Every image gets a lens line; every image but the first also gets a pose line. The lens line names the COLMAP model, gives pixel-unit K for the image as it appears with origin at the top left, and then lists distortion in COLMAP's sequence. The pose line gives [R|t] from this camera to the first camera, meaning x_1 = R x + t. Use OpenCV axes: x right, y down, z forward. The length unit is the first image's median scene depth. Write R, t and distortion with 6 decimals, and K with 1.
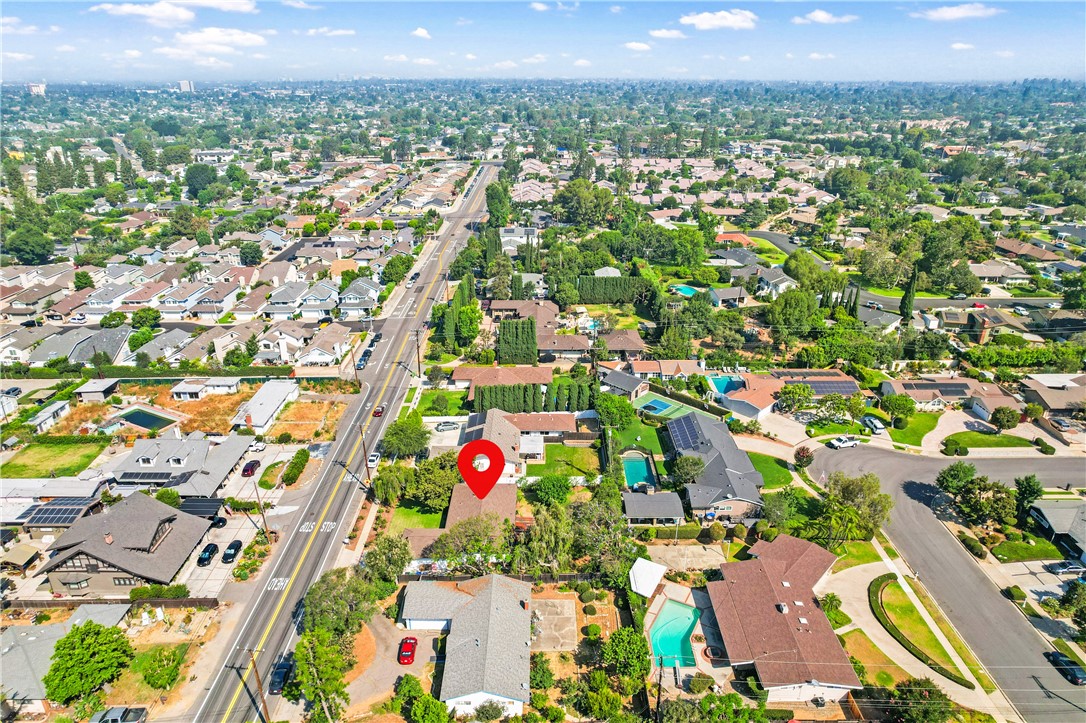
lens RADIAL K [[689.9, 0, 542.4], [0, 689.9, 358.5], [0, 0, 1]] dist [-0.032797, 0.006358]
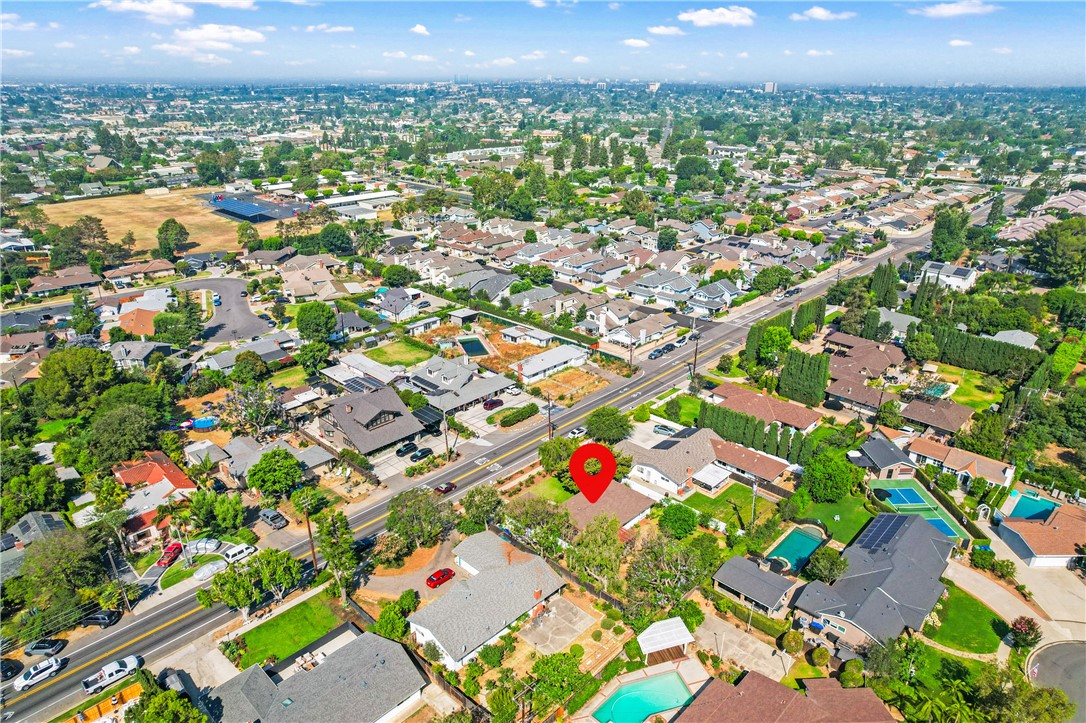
lens RADIAL K [[689.9, 0, 542.2], [0, 689.9, 364.4], [0, 0, 1]] dist [-0.032797, 0.006358]
pose [[0.730857, 0.275395, -0.624505, 0.277825], [-0.273408, 0.956493, 0.101827, -0.038661], [0.625377, 0.096324, 0.774355, 0.097190]]
